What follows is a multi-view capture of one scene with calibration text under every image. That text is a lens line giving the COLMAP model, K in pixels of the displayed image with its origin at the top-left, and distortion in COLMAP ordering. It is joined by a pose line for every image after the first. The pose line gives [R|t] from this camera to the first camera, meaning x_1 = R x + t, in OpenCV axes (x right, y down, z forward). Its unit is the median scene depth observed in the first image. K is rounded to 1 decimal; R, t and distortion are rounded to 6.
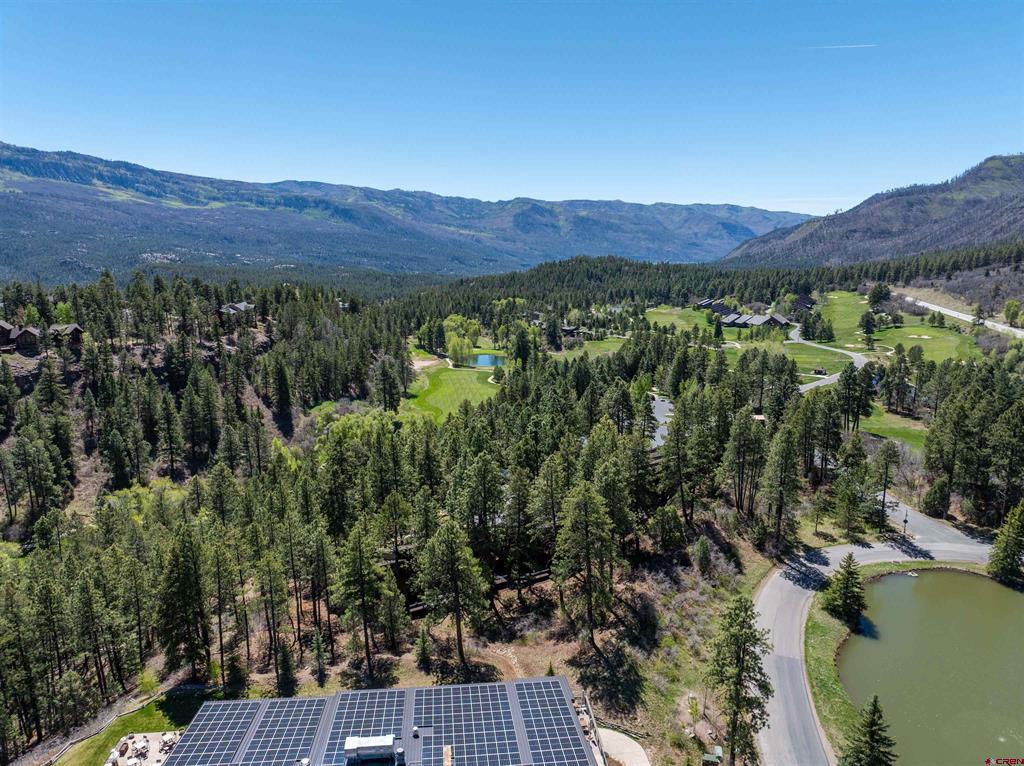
lens RADIAL K [[719.6, 0, 514.9], [0, 719.6, 376.8], [0, 0, 1]] dist [-0.045017, 0.012464]
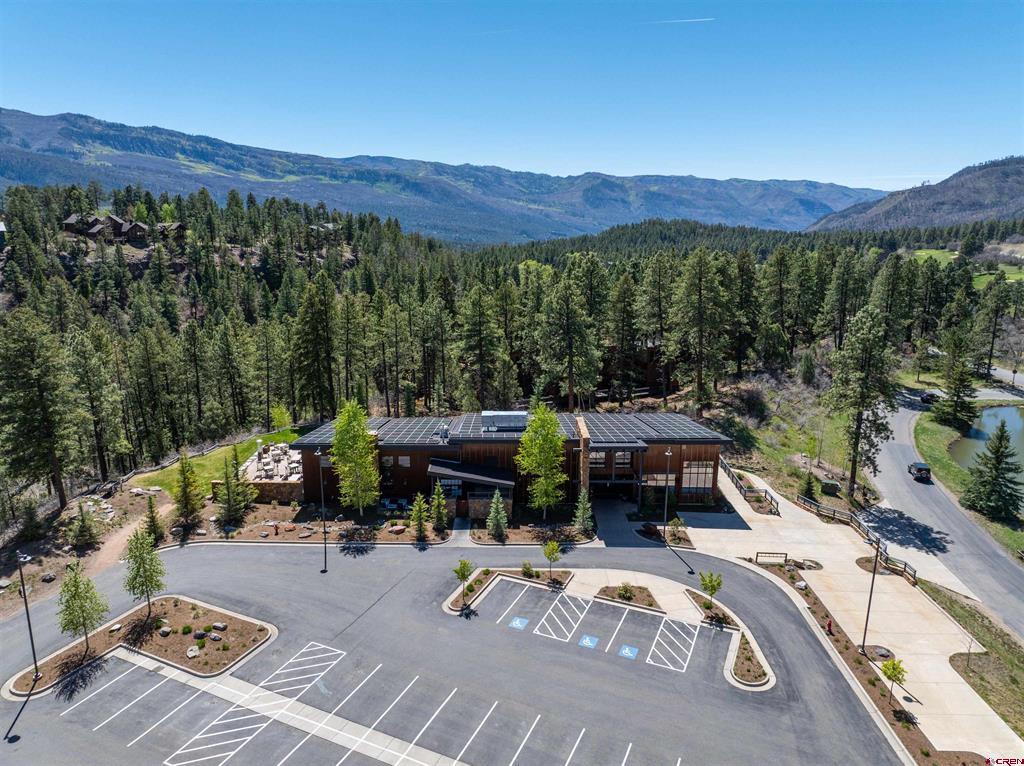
lens RADIAL K [[719.6, 0, 514.9], [0, 719.6, 376.8], [0, 0, 1]] dist [-0.045017, 0.012464]
pose [[0.995680, 0.024209, -0.089644, -0.007493], [-0.021468, 0.999276, 0.031426, 0.033437], [0.090340, -0.029366, 0.995478, -0.004075]]
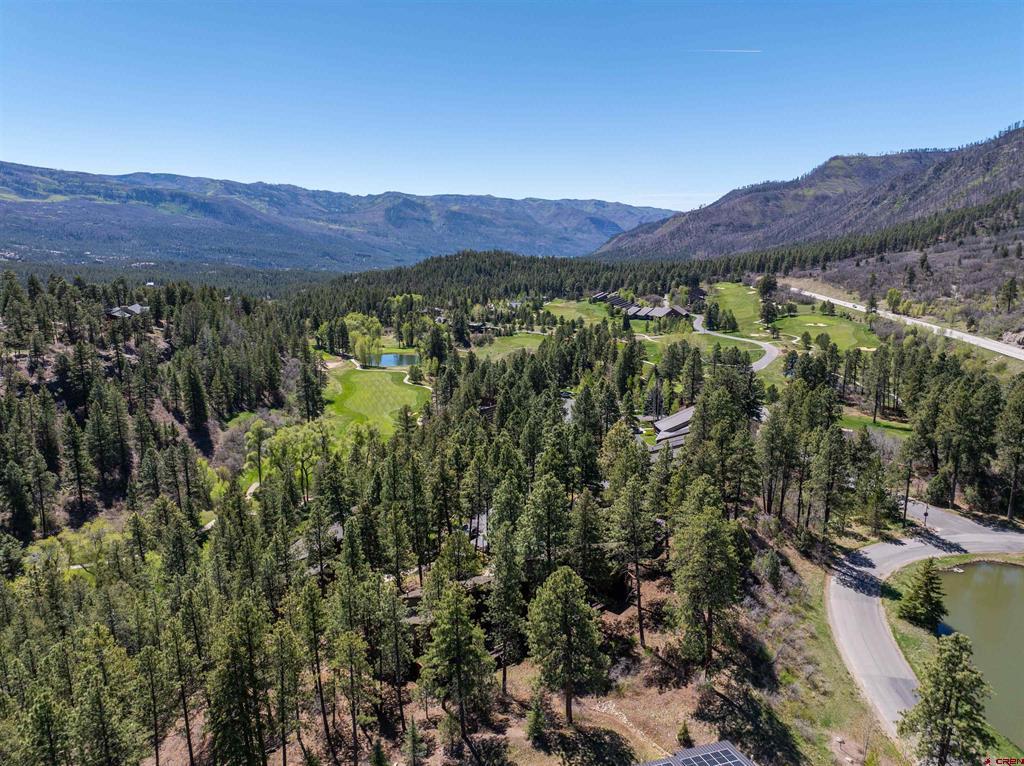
lens RADIAL K [[719.6, 0, 514.9], [0, 719.6, 376.8], [0, 0, 1]] dist [-0.045017, 0.012464]
pose [[0.984496, -0.035131, 0.171853, -0.030569], [0.033936, 0.999375, 0.009891, -0.003042], [-0.172093, -0.003906, 0.985073, 0.021217]]
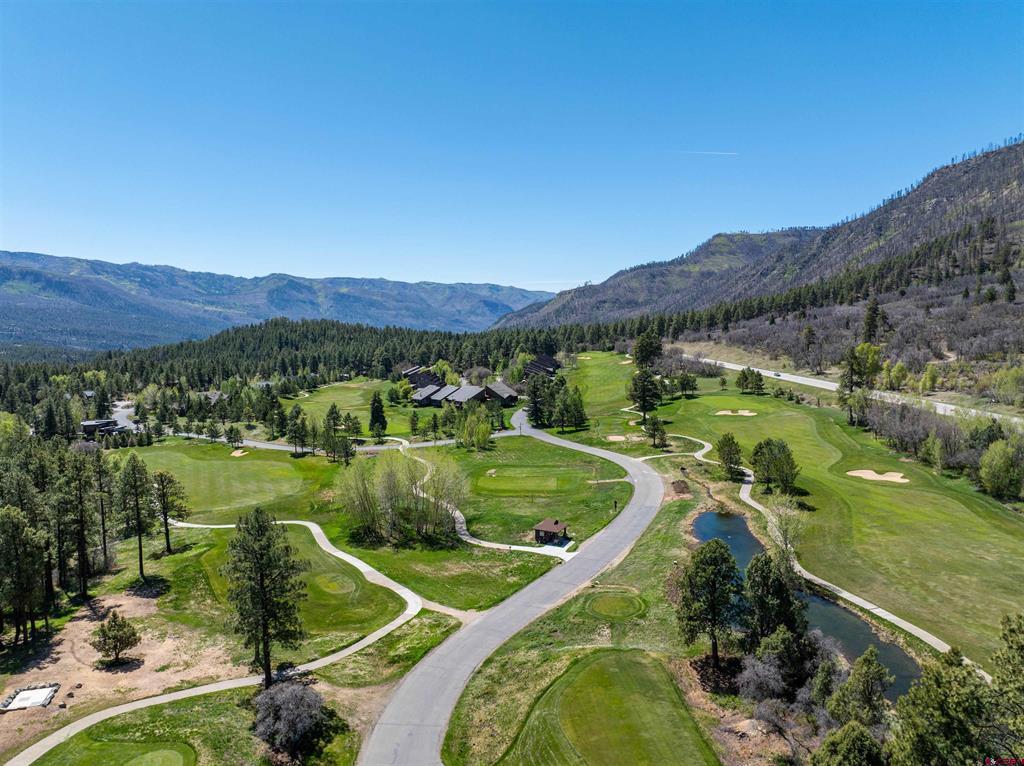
lens RADIAL K [[719.6, 0, 514.9], [0, 719.6, 376.8], [0, 0, 1]] dist [-0.045017, 0.012464]
pose [[0.950746, -0.026281, 0.308854, 0.144722], [0.059687, 0.993274, -0.099214, -0.023580], [-0.304170, 0.112762, 0.945921, 0.315609]]
